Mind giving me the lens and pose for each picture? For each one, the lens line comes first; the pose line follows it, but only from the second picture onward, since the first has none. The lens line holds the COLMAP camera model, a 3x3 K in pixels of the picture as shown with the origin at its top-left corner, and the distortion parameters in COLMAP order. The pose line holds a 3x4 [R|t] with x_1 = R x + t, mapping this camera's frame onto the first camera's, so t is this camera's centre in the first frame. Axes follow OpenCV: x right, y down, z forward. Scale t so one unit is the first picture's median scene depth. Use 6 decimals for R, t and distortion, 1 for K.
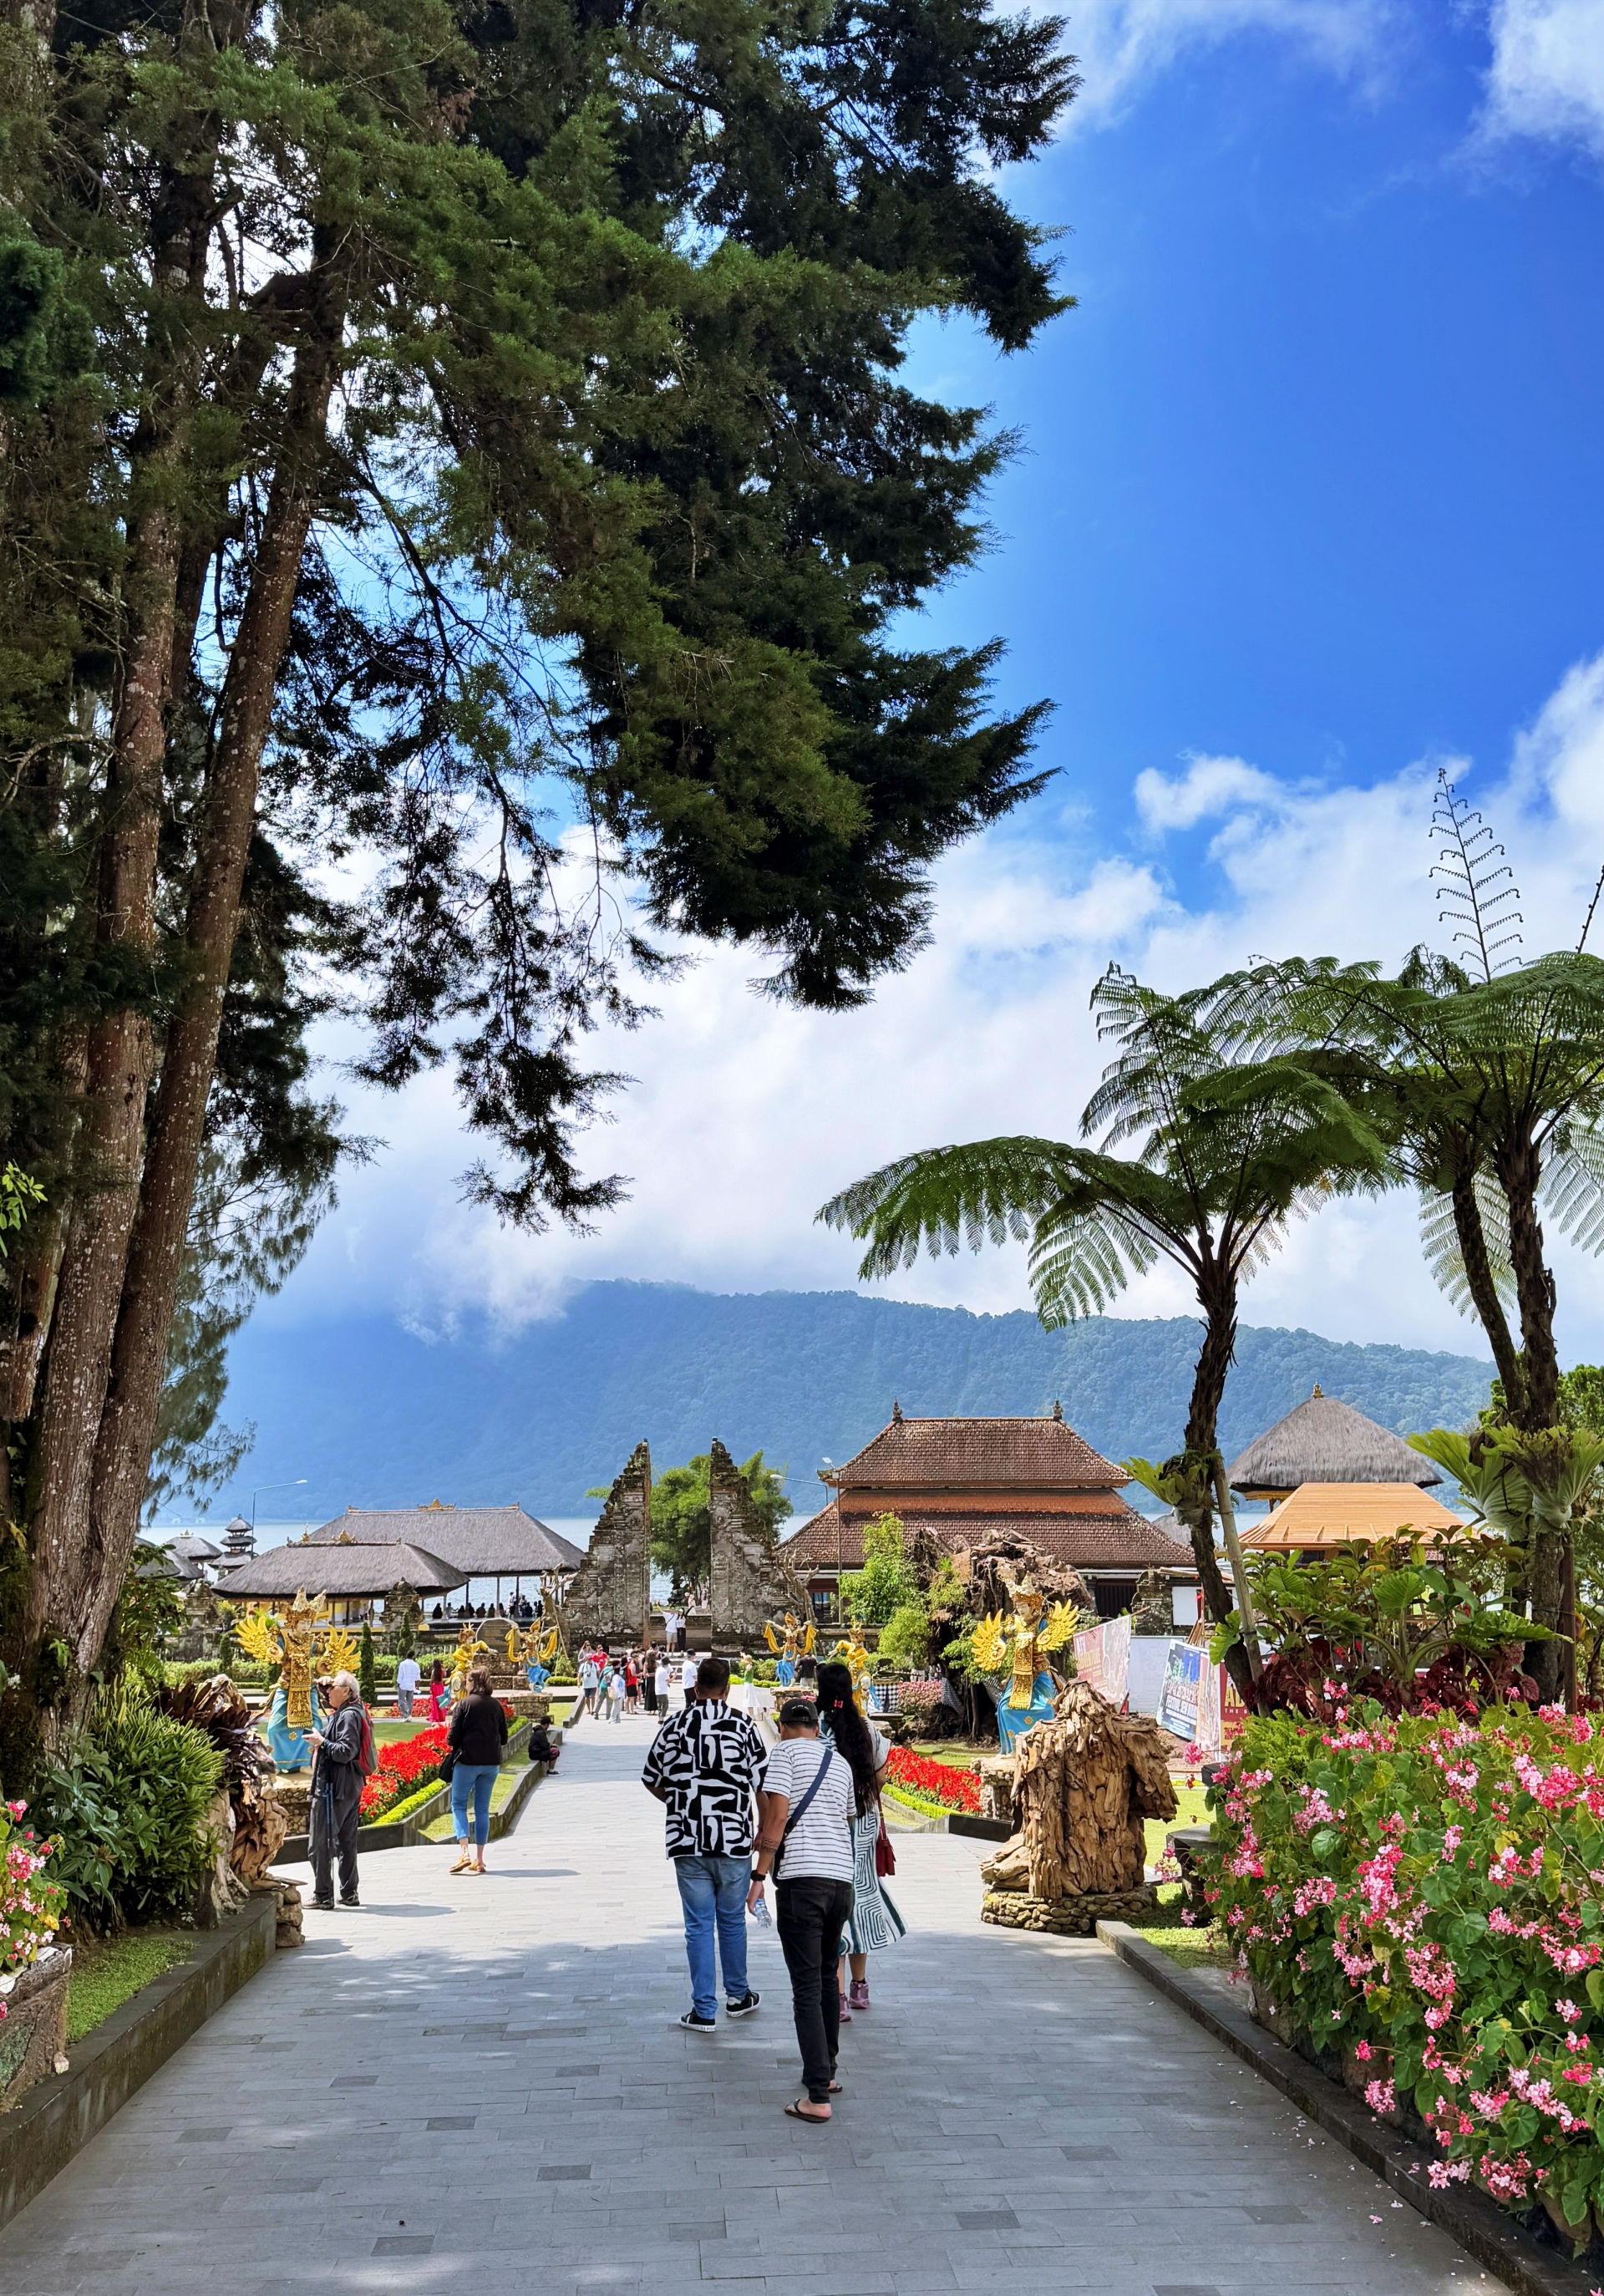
lens RADIAL K [[2213.6, 0, 805.7], [0, 2213.6, 1151.6], [0, 0, 1]] dist [0.136596, 0.000000]
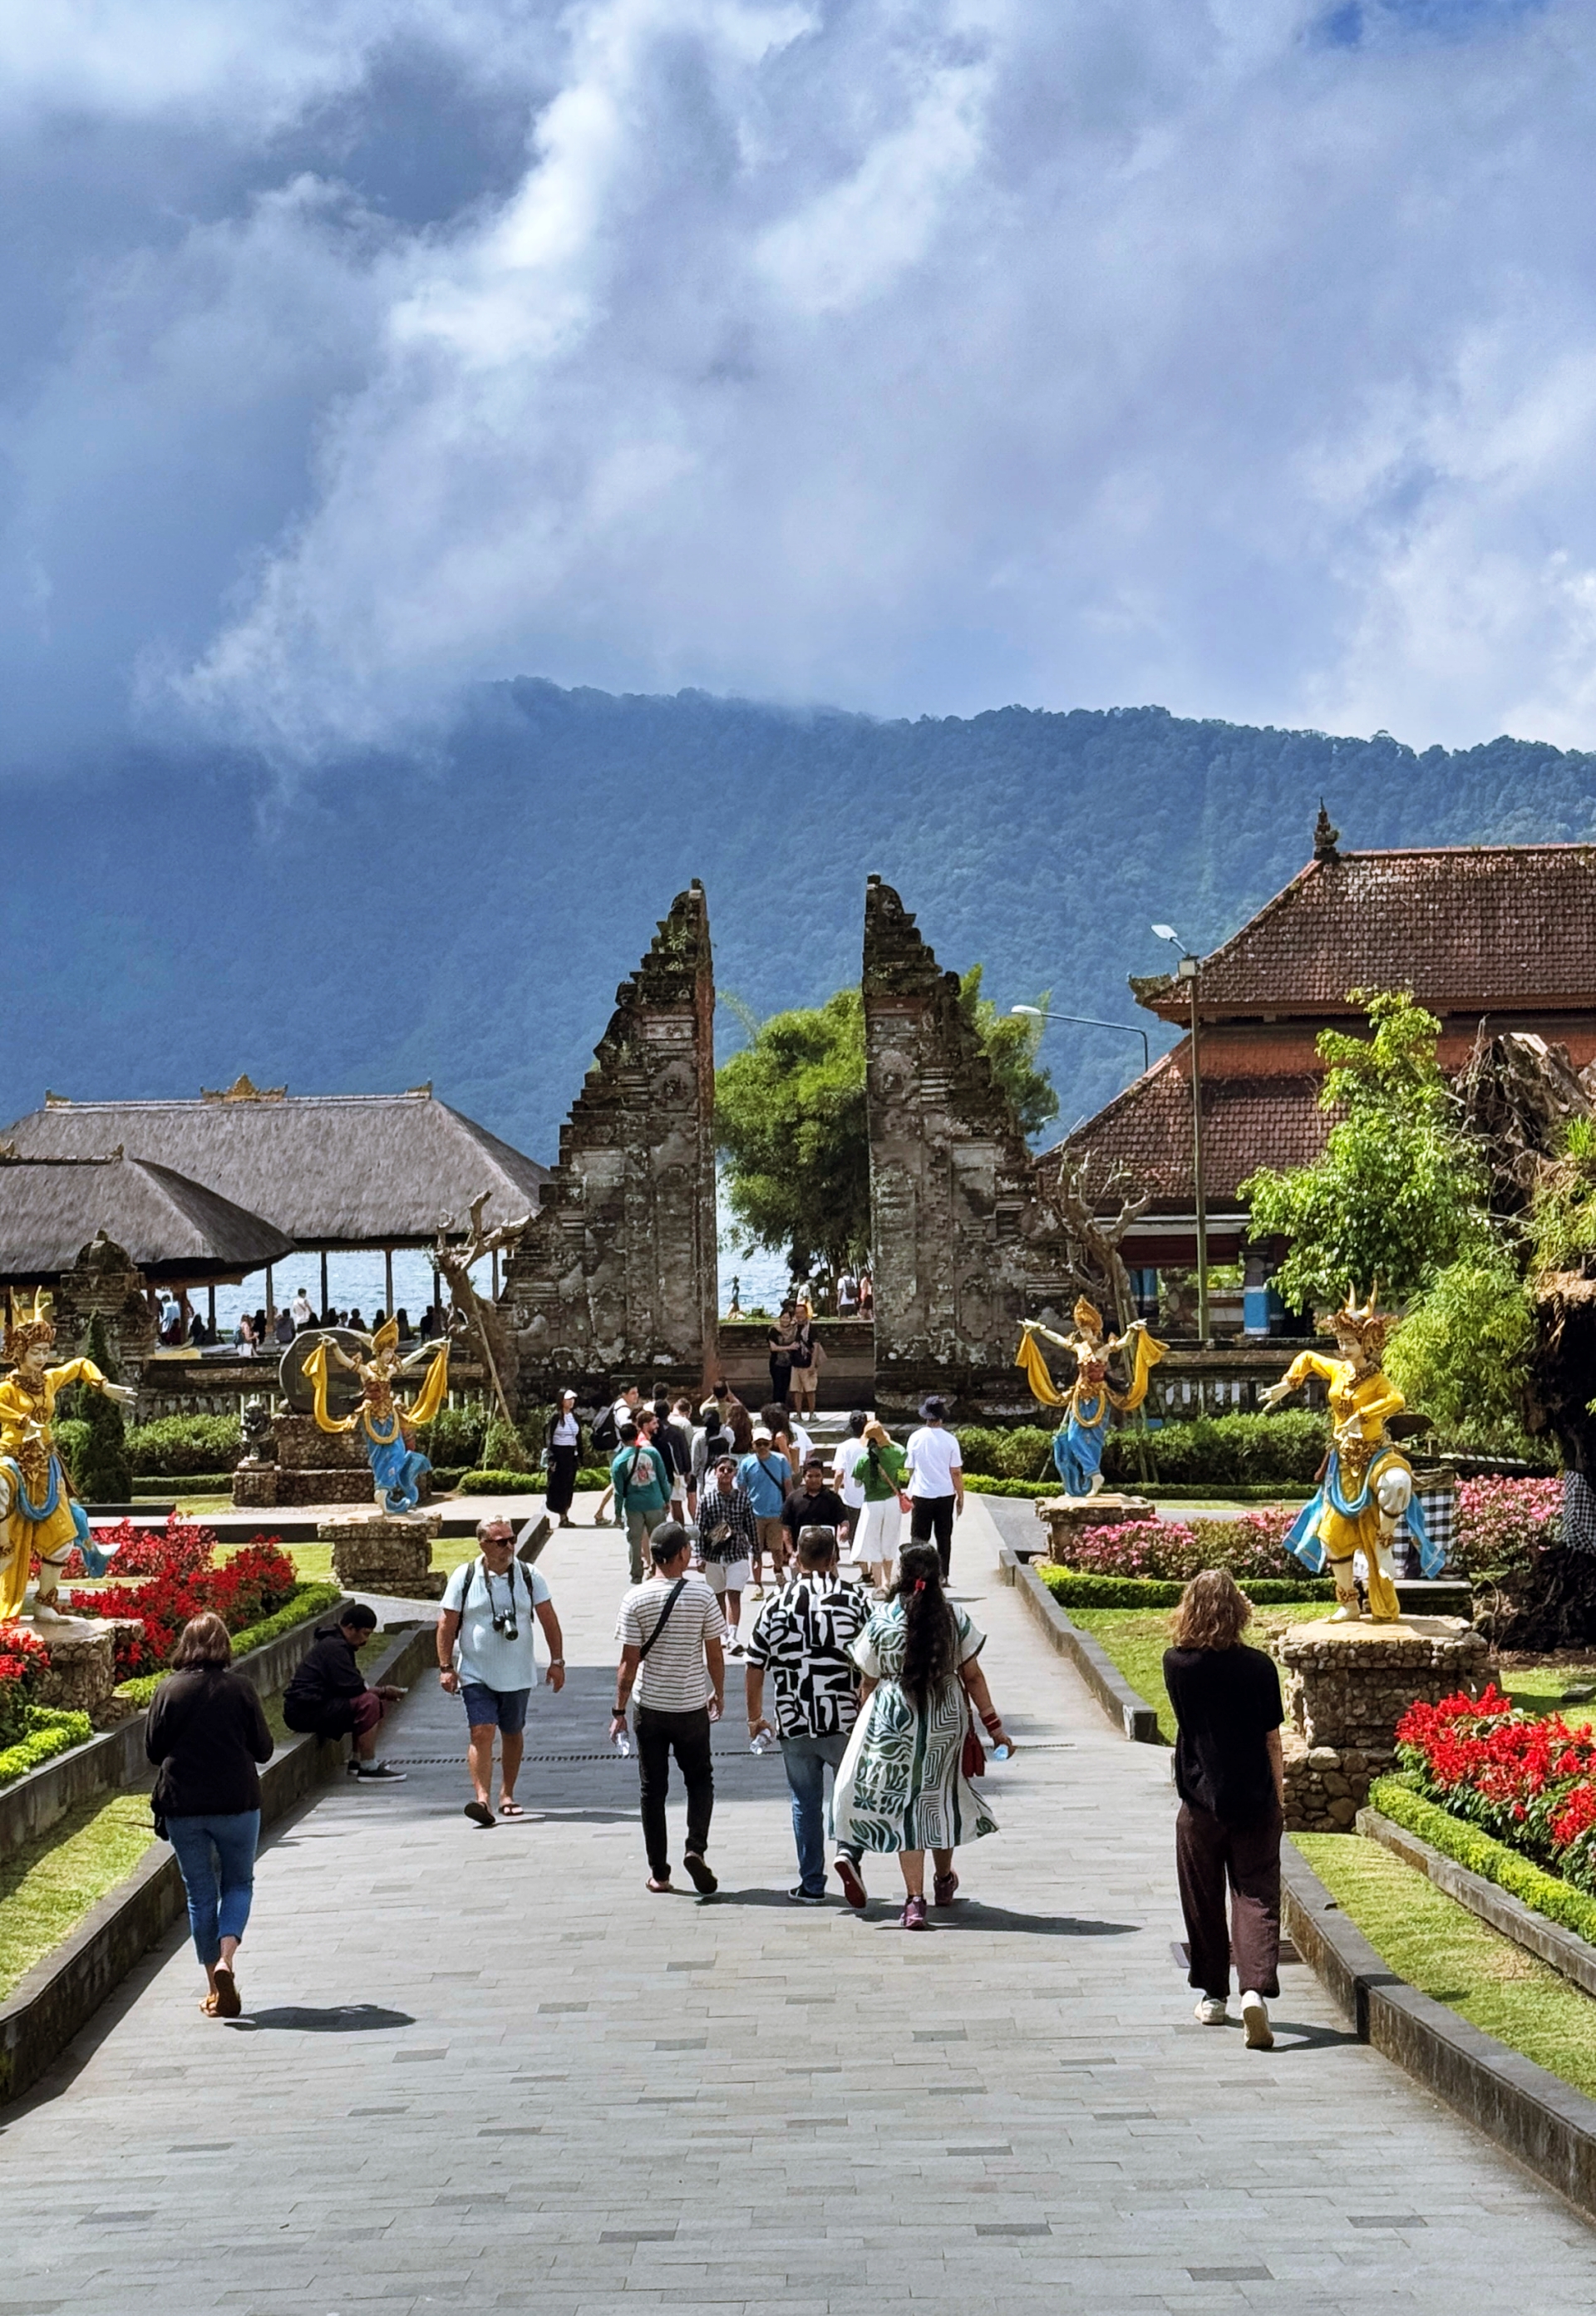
lens RADIAL K [[4192.1, 0, 793.4], [0, 4192.1, 1159.5], [0, 0, 1]] dist [0.161384, 0.000000]
pose [[0.997931, -0.011243, -0.063304, -0.009280], [0.021042, 0.987482, 0.156320, 0.063958], [0.060754, -0.157329, 0.985676, 0.273130]]
